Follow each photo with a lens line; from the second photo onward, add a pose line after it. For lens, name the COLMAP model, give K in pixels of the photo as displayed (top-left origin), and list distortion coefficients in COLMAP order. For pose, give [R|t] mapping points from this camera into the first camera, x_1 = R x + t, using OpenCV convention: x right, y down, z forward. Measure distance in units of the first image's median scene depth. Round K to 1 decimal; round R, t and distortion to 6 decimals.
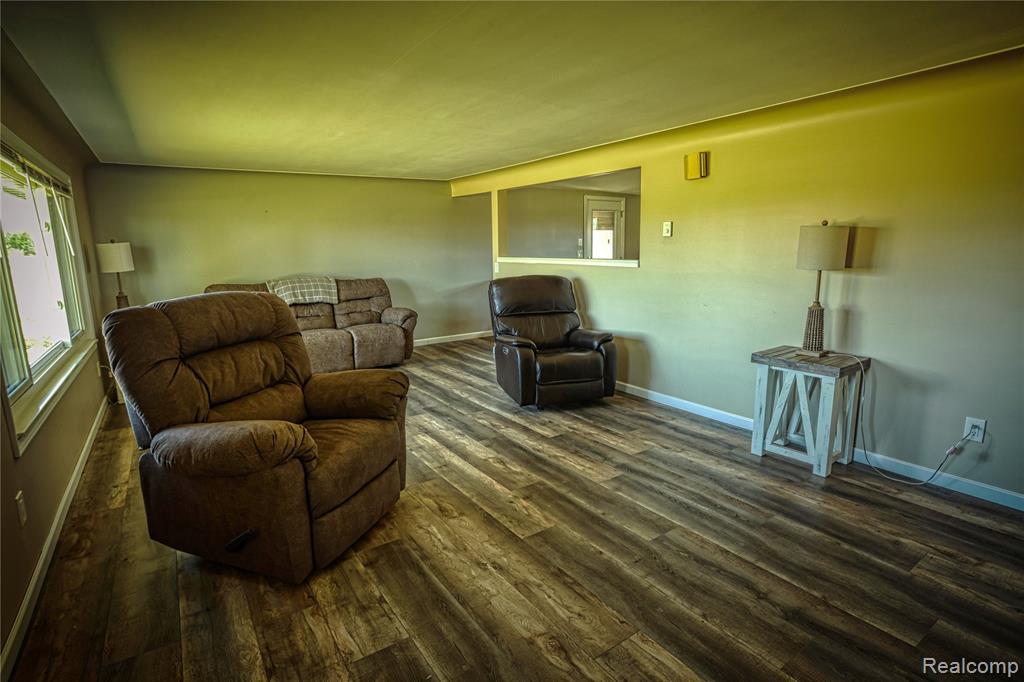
lens RADIAL K [[505.8, 0, 506.8], [0, 505.8, 342.4], [0, 0, 1]] dist [-0.031521, 0.001739]
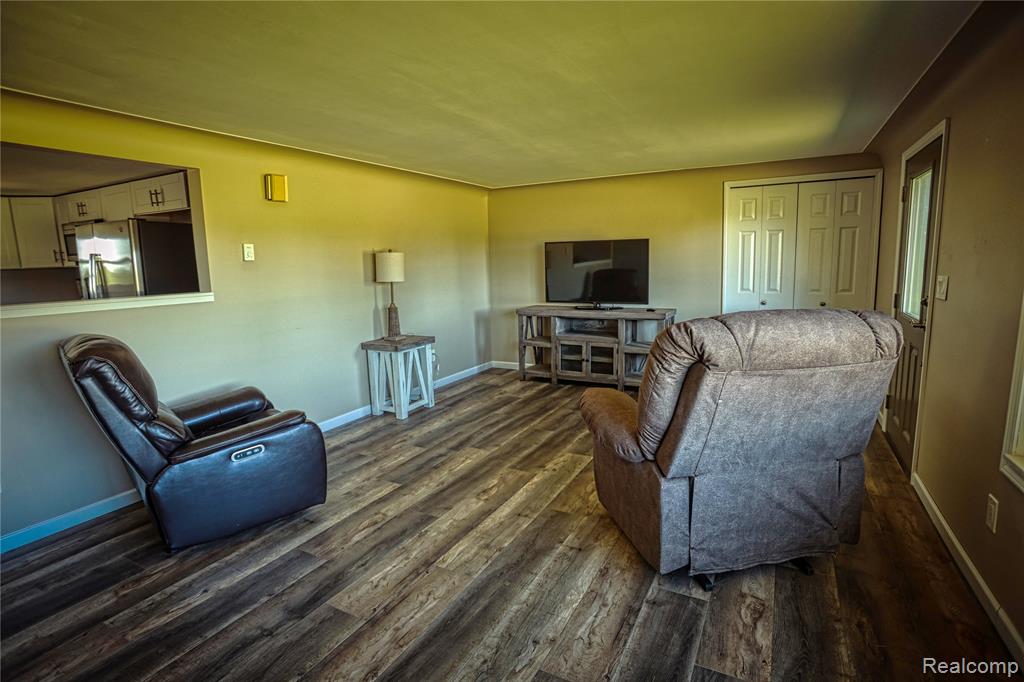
lens RADIAL K [[505.8, 0, 516.0], [0, 505.8, 335.5], [0, 0, 1]] dist [-0.031521, 0.001739]
pose [[-0.459842, -0.101083, 0.882229, -0.834505], [0.196974, 0.957139, 0.212334, -0.224881], [-0.865879, 0.271417, -0.420222, 1.276741]]
